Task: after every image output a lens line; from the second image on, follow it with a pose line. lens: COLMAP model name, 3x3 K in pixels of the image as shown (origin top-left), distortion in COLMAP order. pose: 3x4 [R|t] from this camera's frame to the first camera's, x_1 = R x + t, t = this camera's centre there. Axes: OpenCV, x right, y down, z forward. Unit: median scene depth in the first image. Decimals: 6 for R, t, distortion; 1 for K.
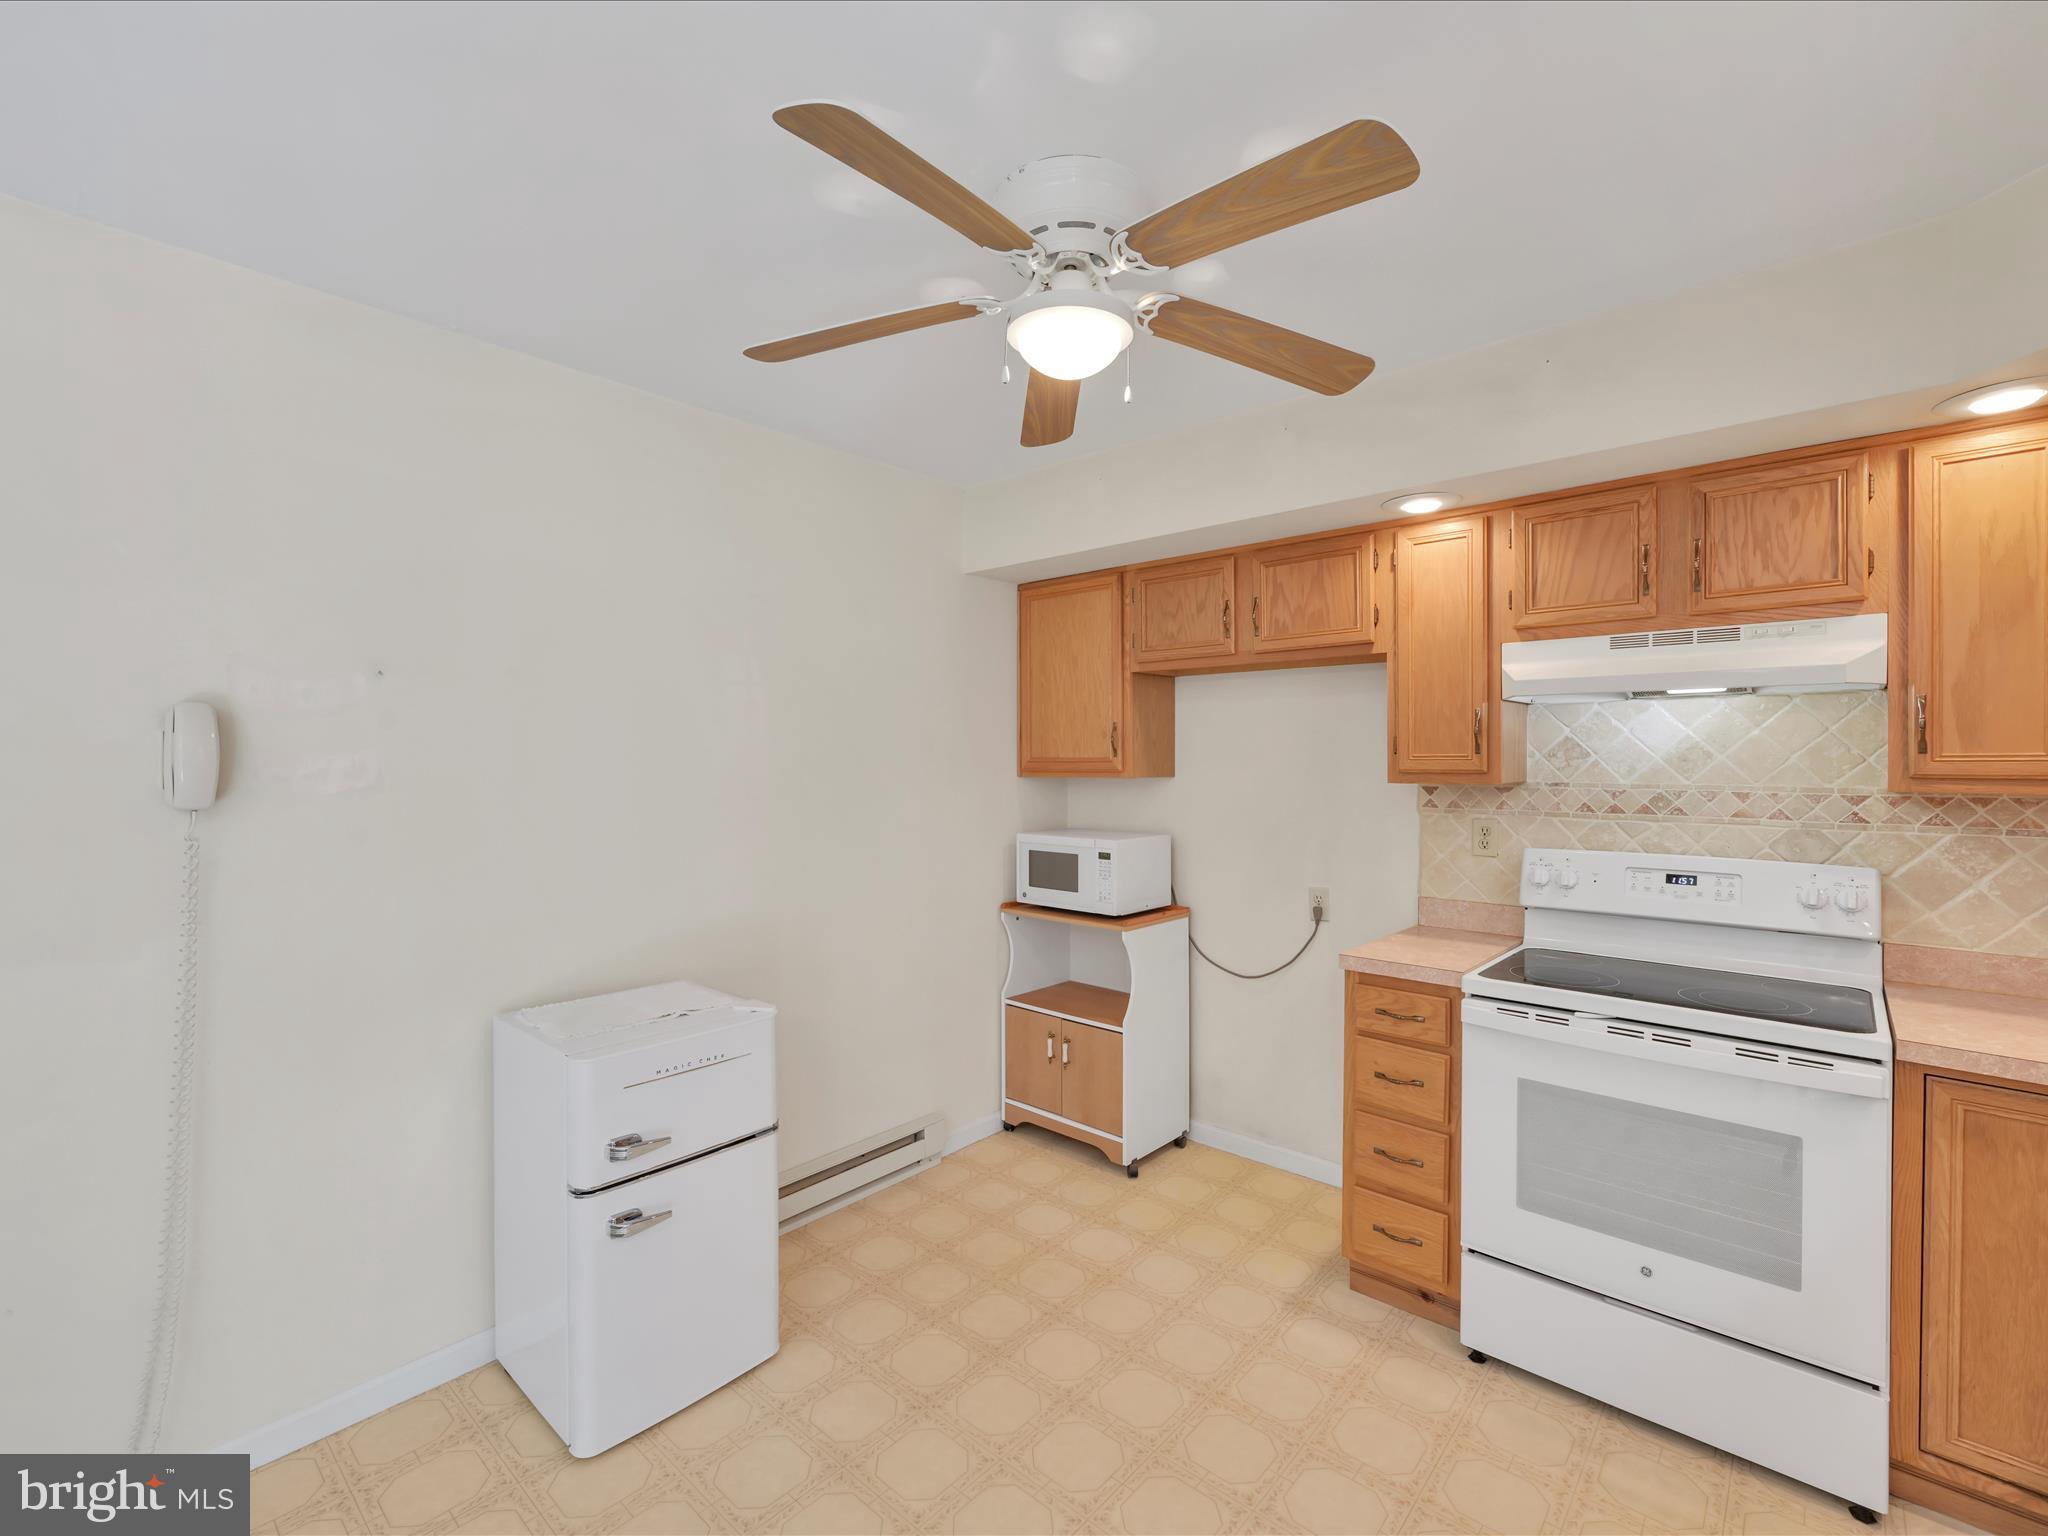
lens RADIAL K [[906.9, 0, 1031.8], [0, 906.9, 765.9], [0, 0, 1]] dist [-0.001254, 0.000578]
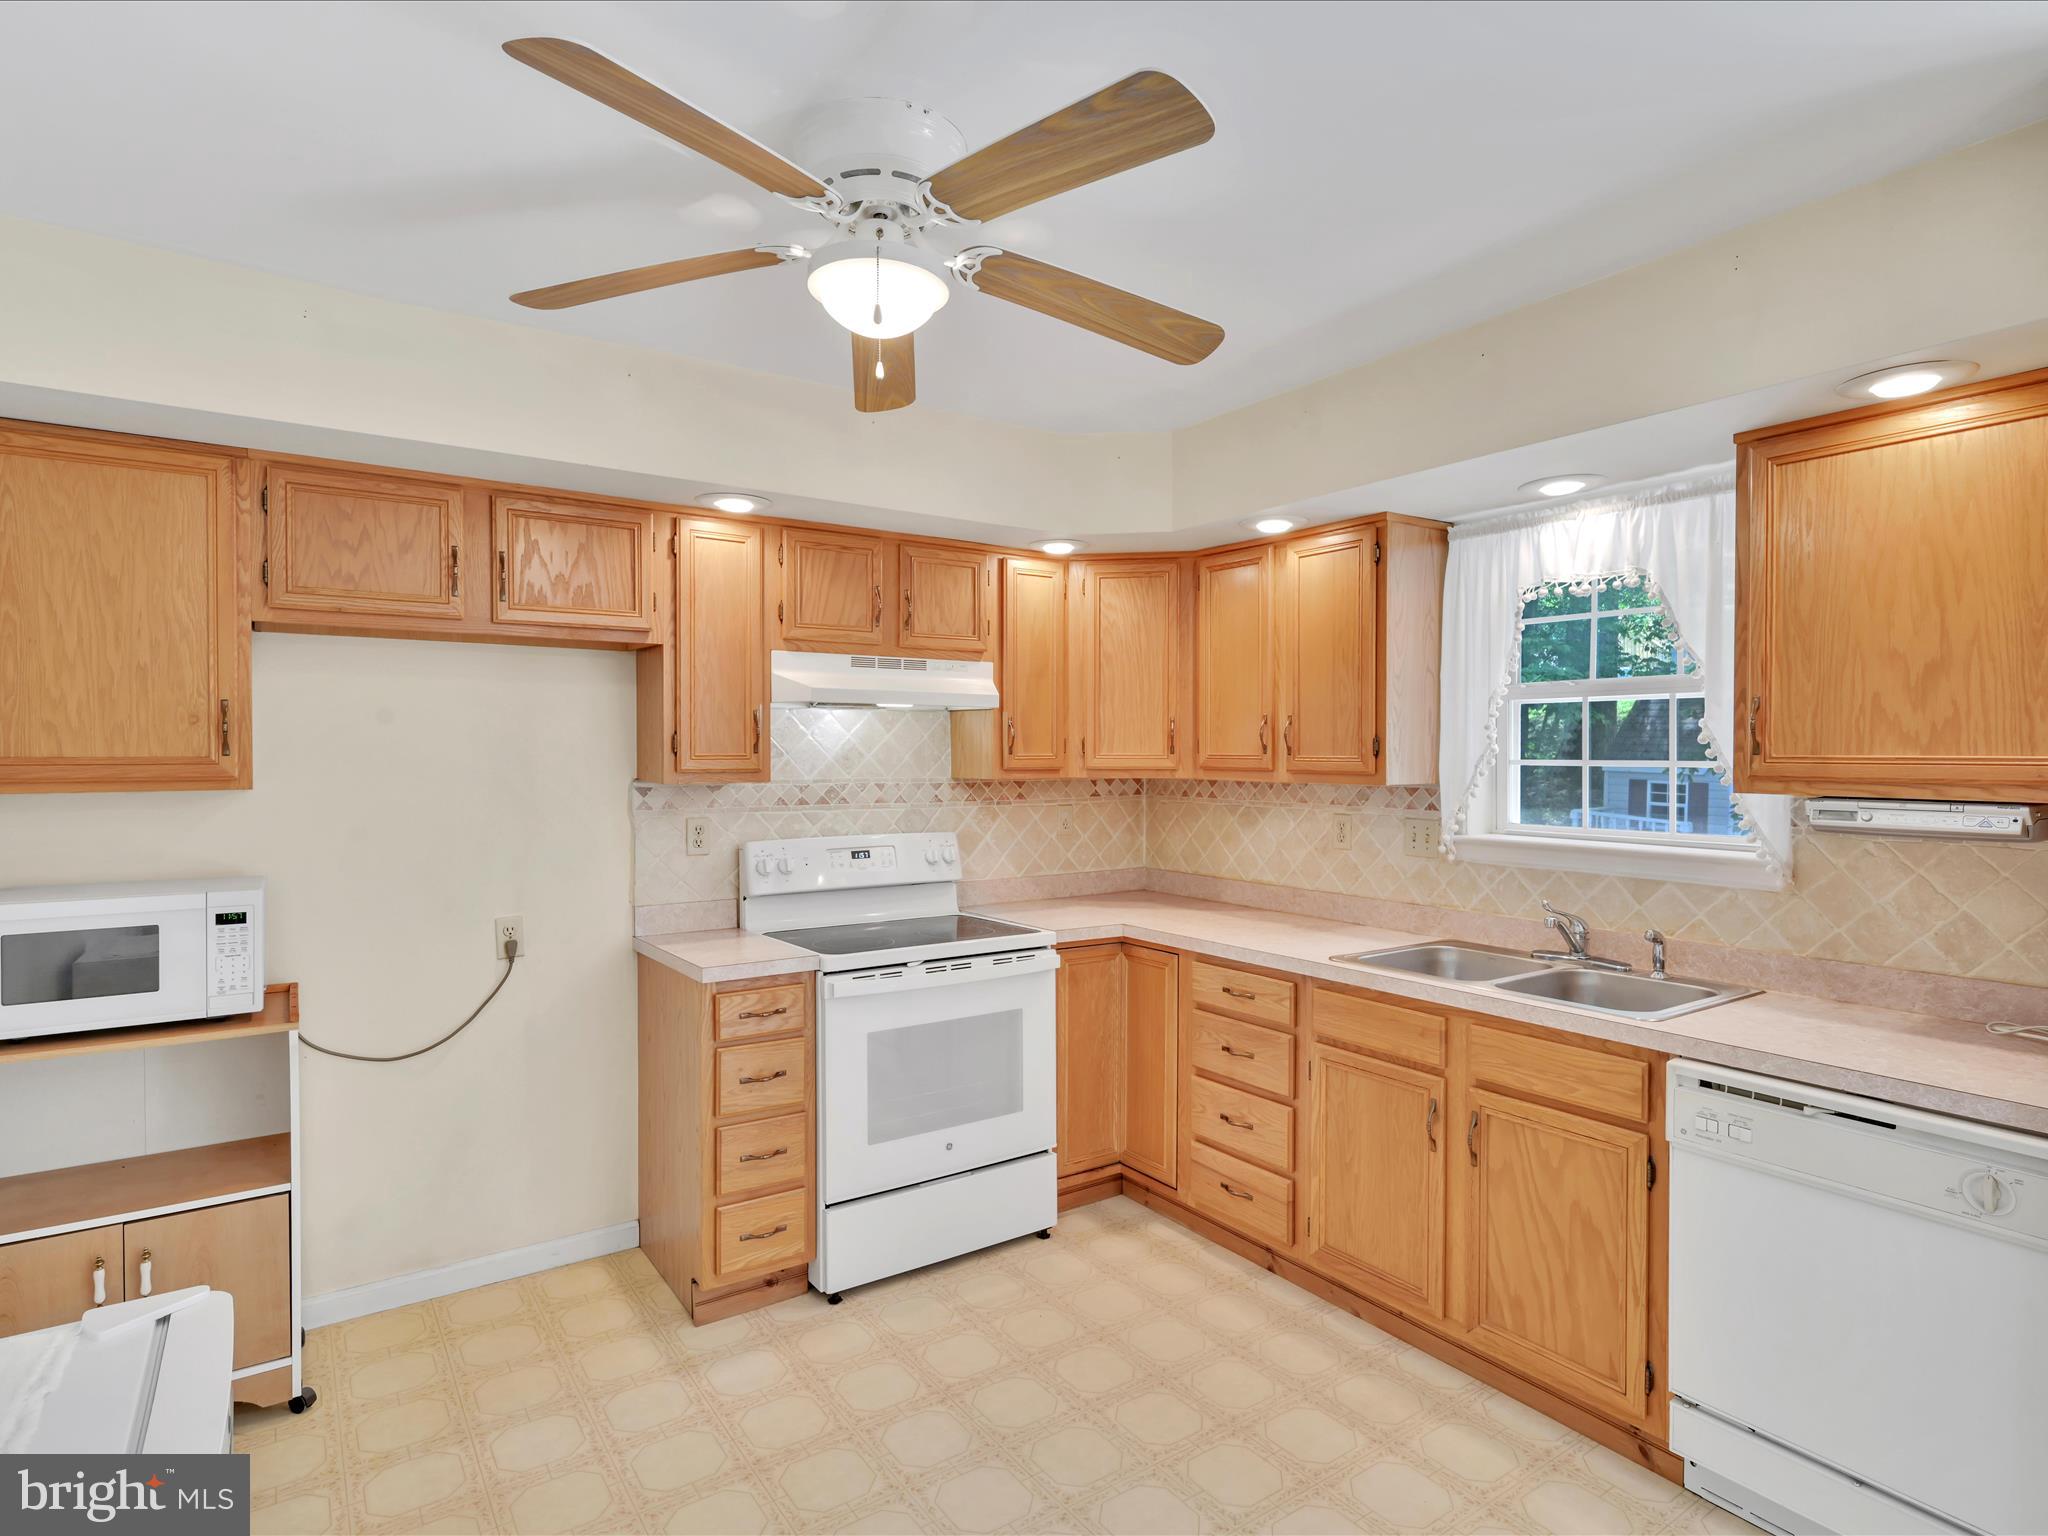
lens RADIAL K [[1081.3, 0, 1031.1], [0, 1081.3, 763.5], [0, 0, 1]] dist [-0.002858, 0.000134]
pose [[0.236962, -0.006412, 0.971498, -0.686485], [0.008564, 0.999953, 0.004511, -0.004724], [-0.971481, 0.007251, 0.237006, 0.424688]]
